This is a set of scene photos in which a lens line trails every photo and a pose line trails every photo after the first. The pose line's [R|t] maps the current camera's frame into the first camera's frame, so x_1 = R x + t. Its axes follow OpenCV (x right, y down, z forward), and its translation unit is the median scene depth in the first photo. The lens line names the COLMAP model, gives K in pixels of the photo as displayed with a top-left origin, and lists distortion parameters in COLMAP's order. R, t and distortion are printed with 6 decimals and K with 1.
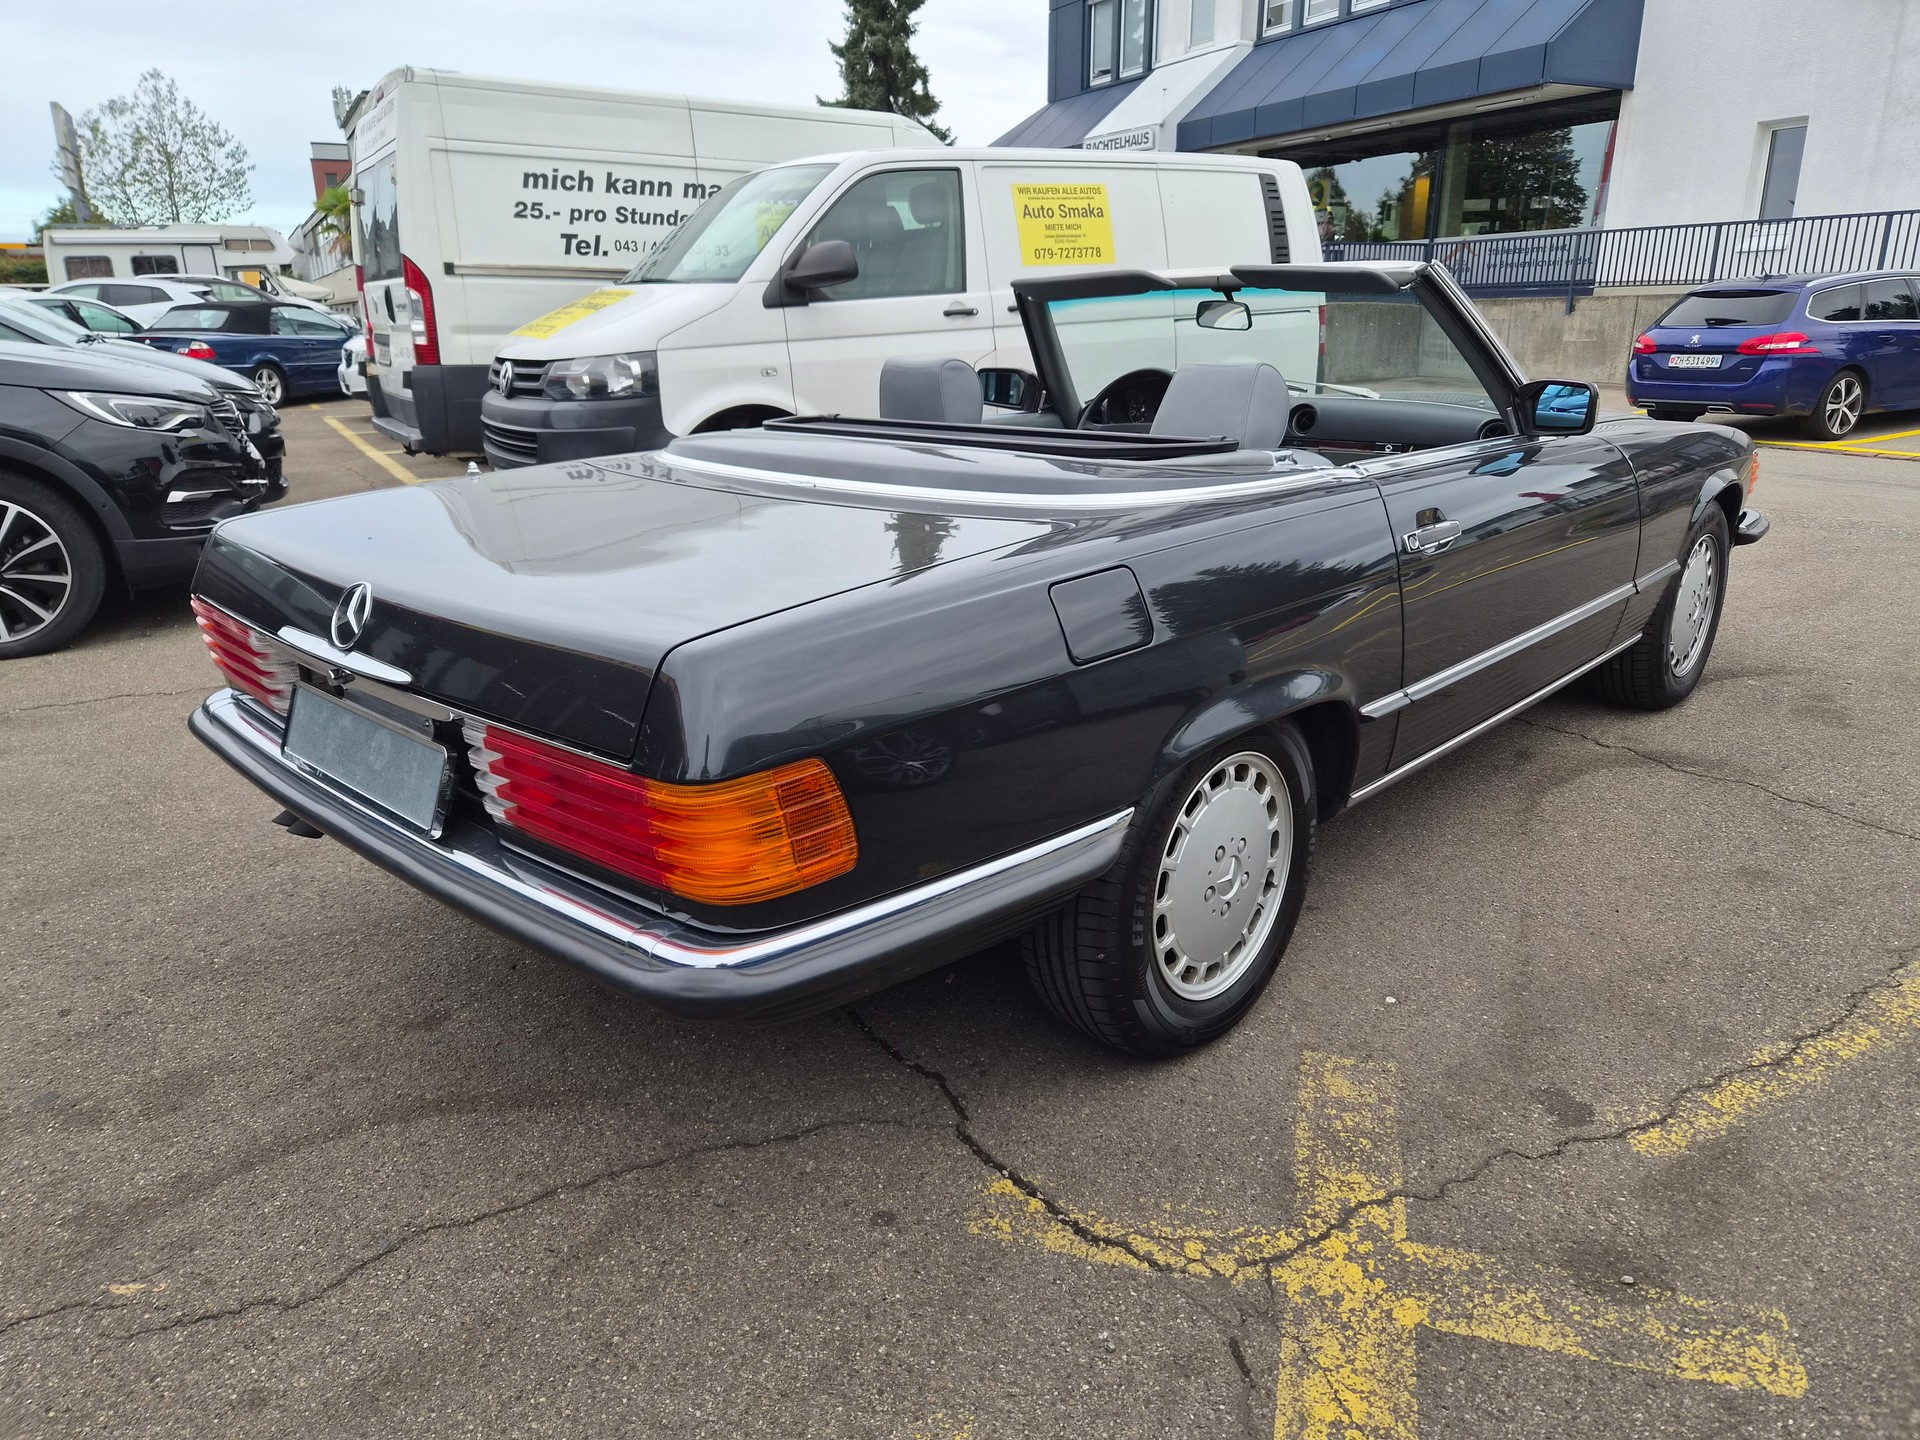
lens RADIAL K [[1287.8, 0, 951.6], [0, 1287.8, 710.1], [0, 0, 1]] dist [0.065497, -0.053833]
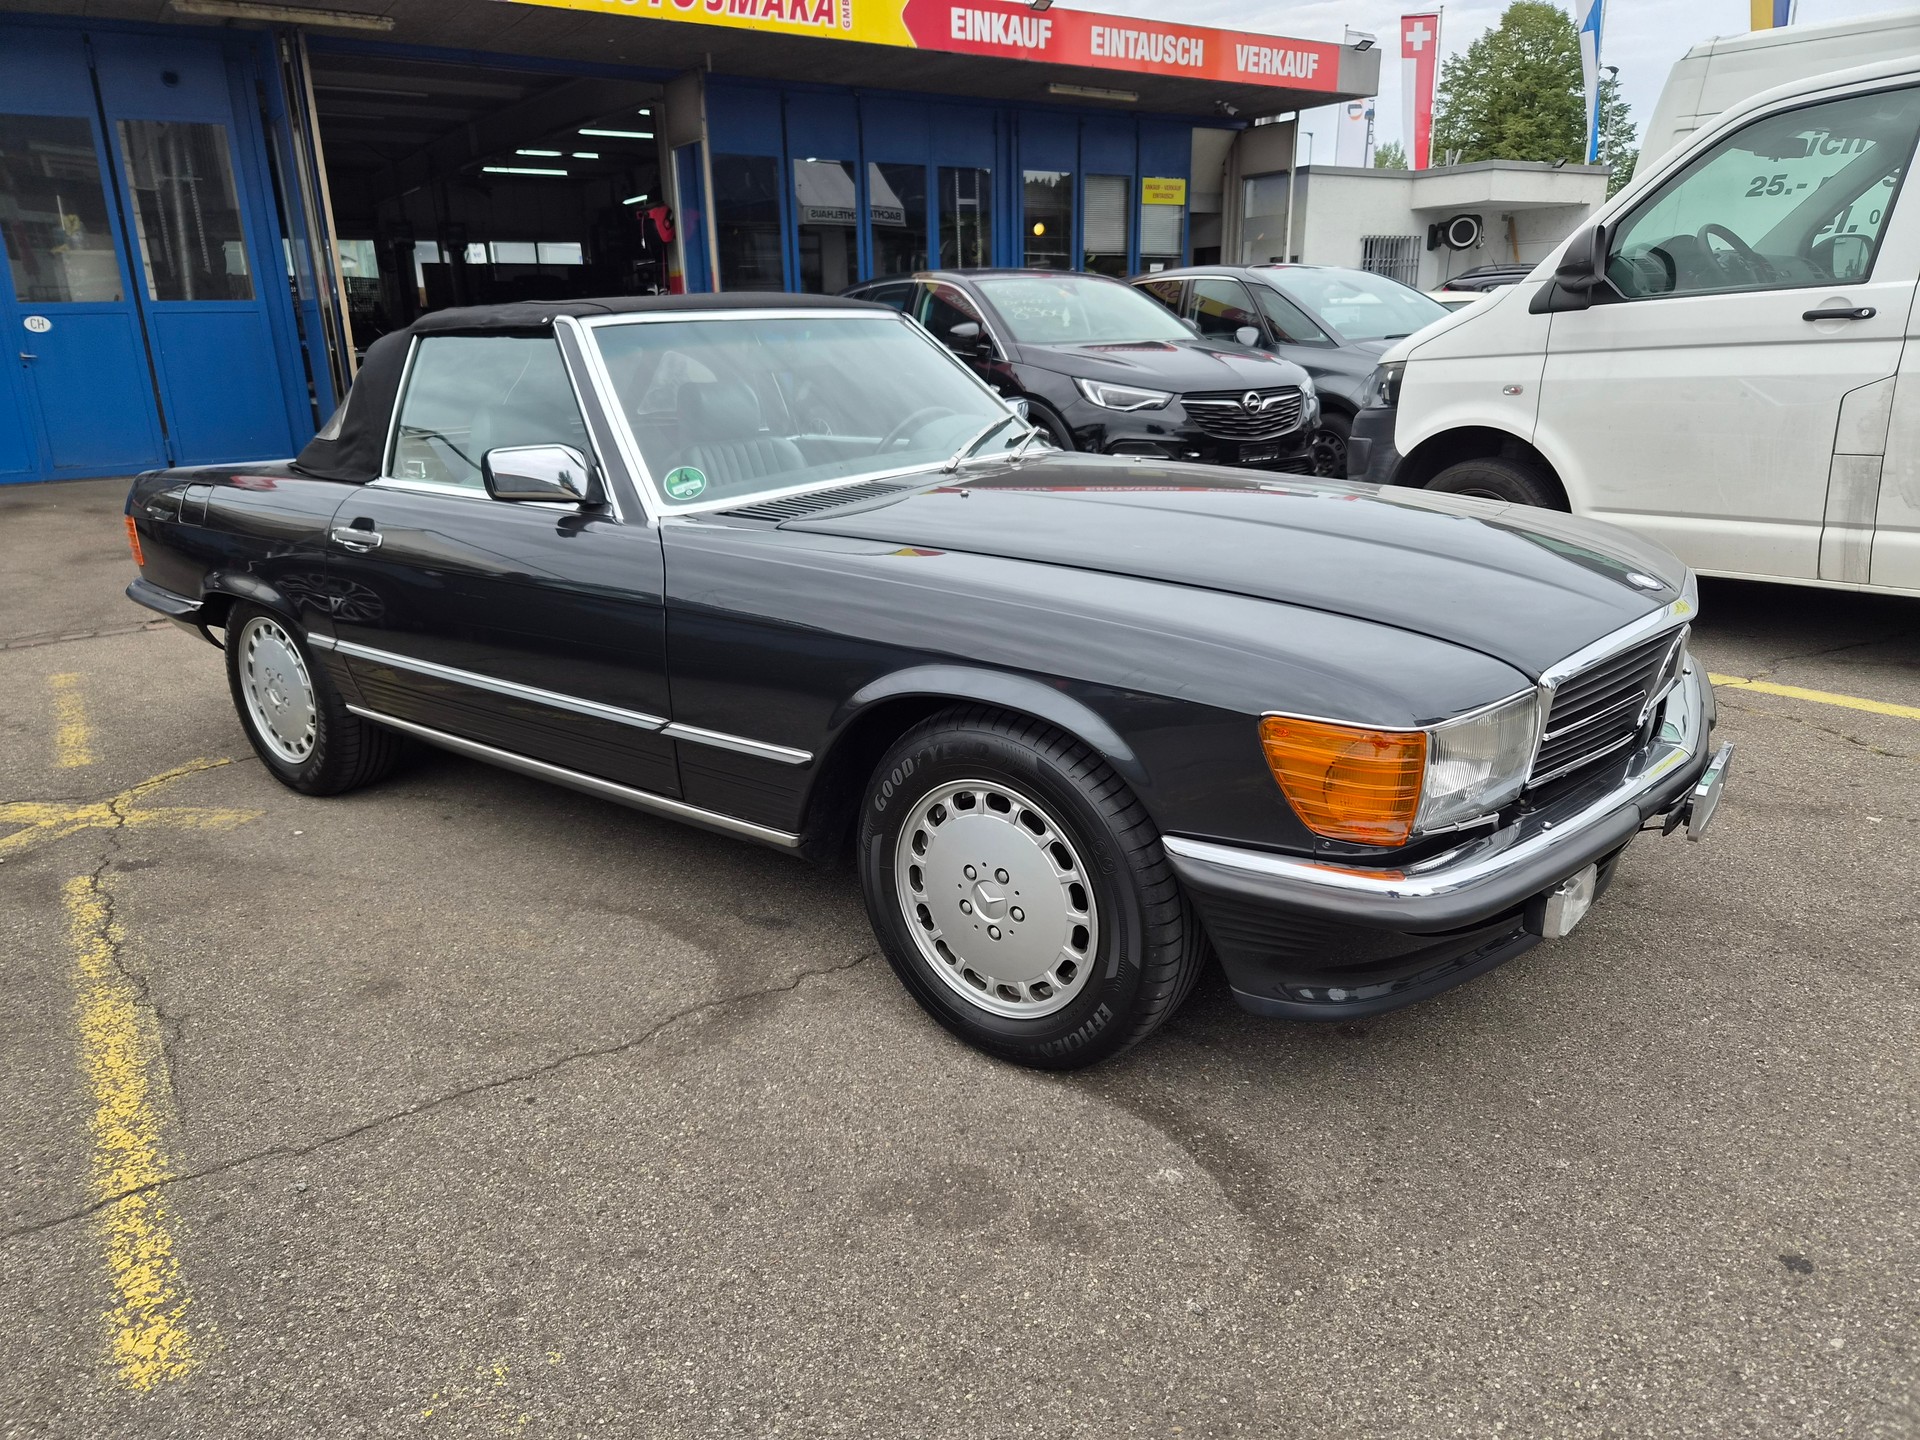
lens RADIAL K [[1287.8, 0, 947.9], [0, 1287.8, 726.5], [0, 0, 1]] dist [0.065497, -0.053833]
pose [[0.090742, 0.304926, -0.948043, 1.554894], [-0.270874, 0.923637, 0.271149, -0.428066], [0.958328, 0.232195, 0.166409, 1.259468]]
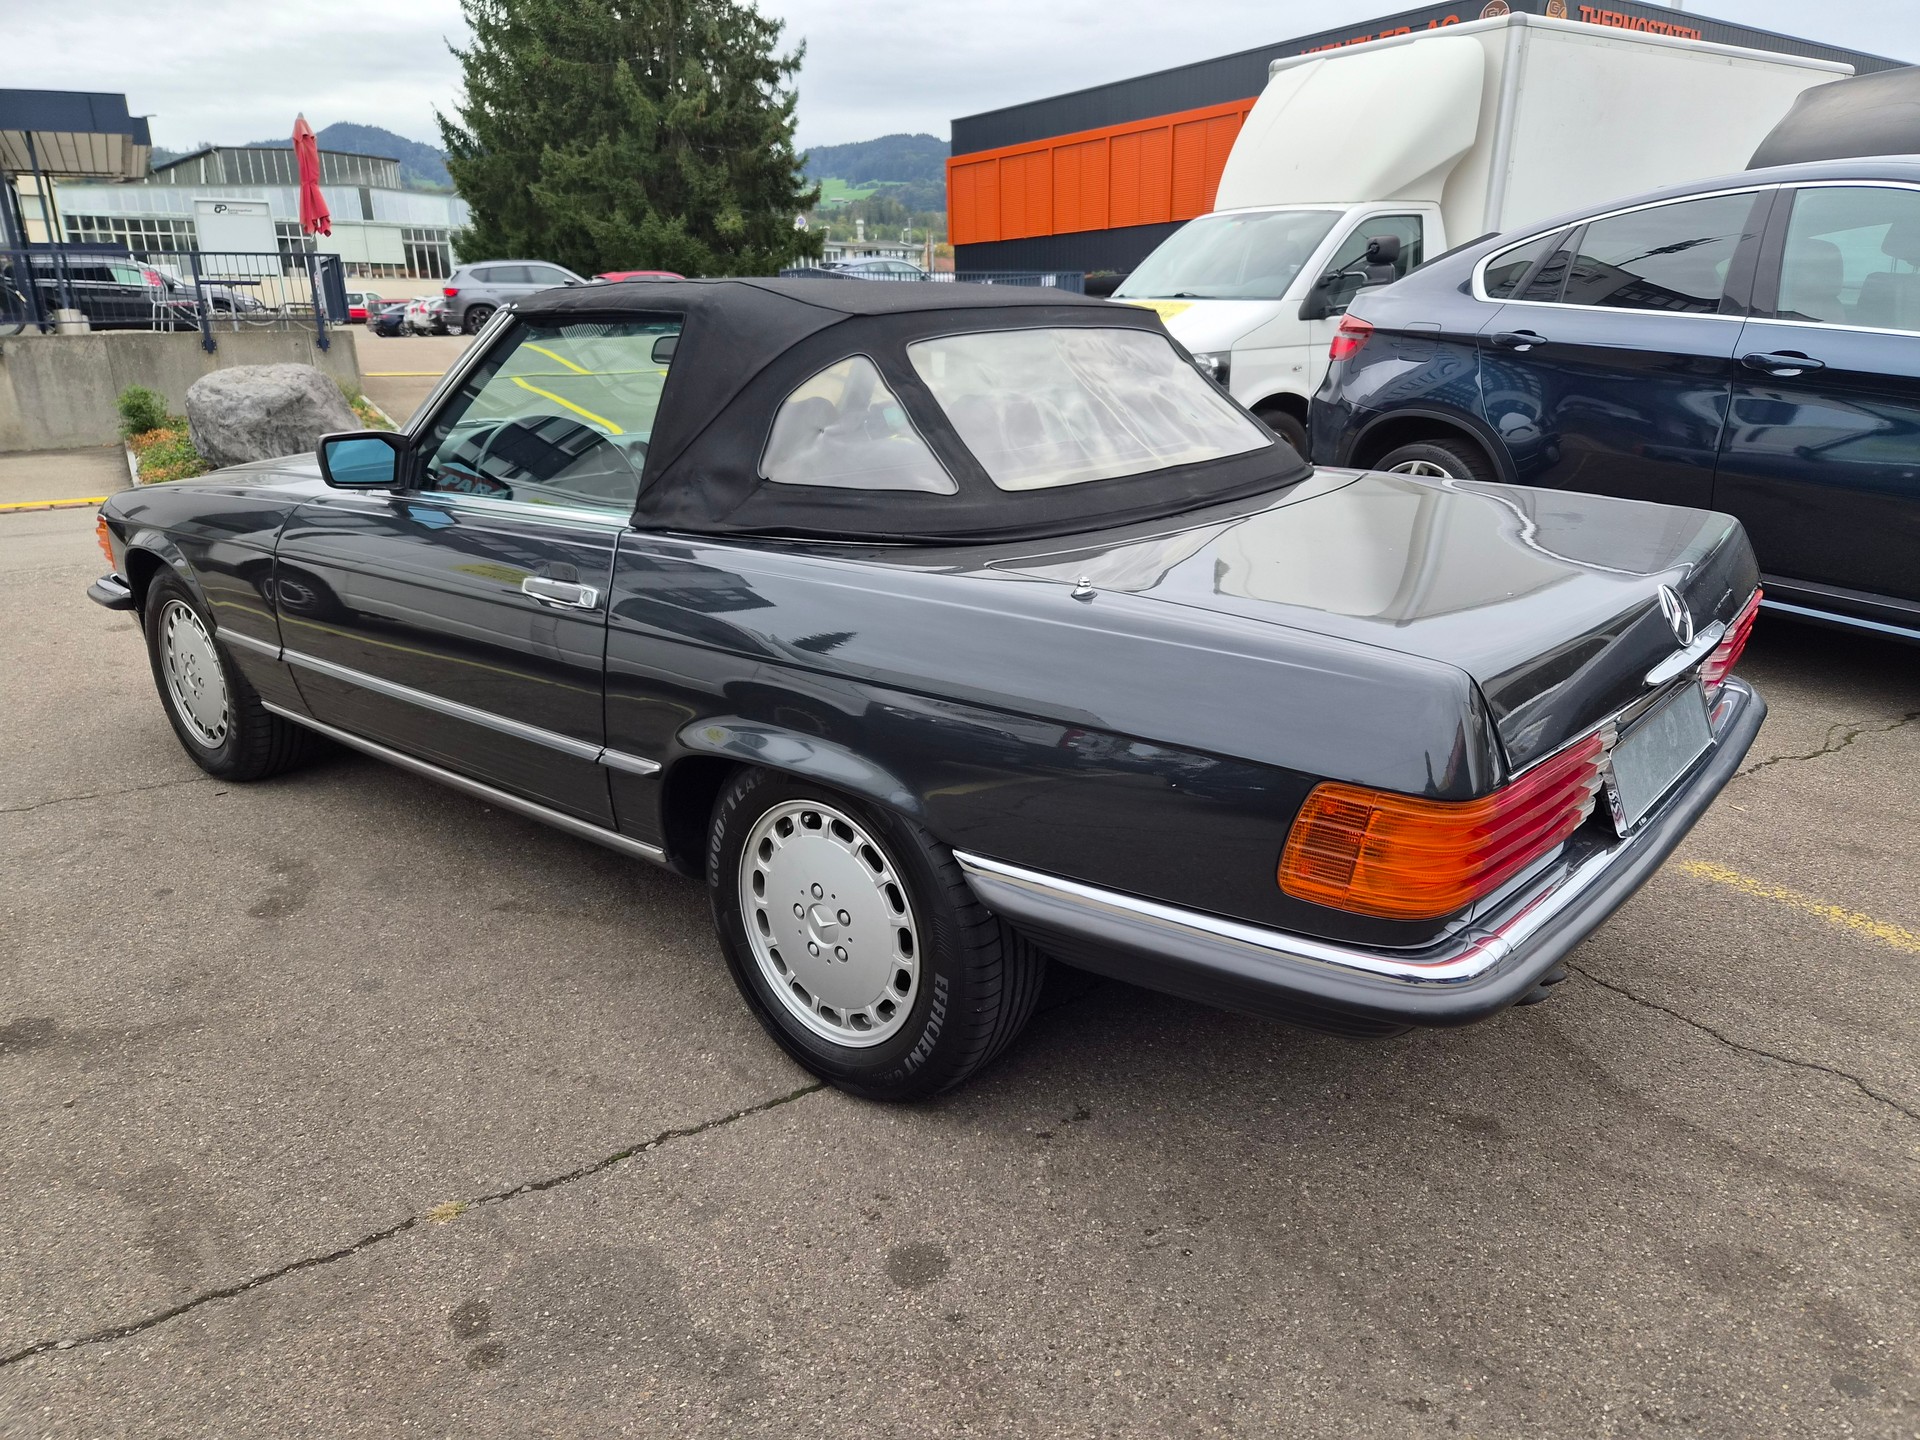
lens RADIAL K [[1287.8, 0, 974.6], [0, 1287.8, 723.0], [0, 0, 1]] dist [0.065497, -0.053833]
pose [[-0.068794, -0.281557, 0.957075, -1.013120], [0.311309, 0.905386, 0.288727, -0.330334], [-0.947815, 0.317809, 0.025366, 1.069889]]
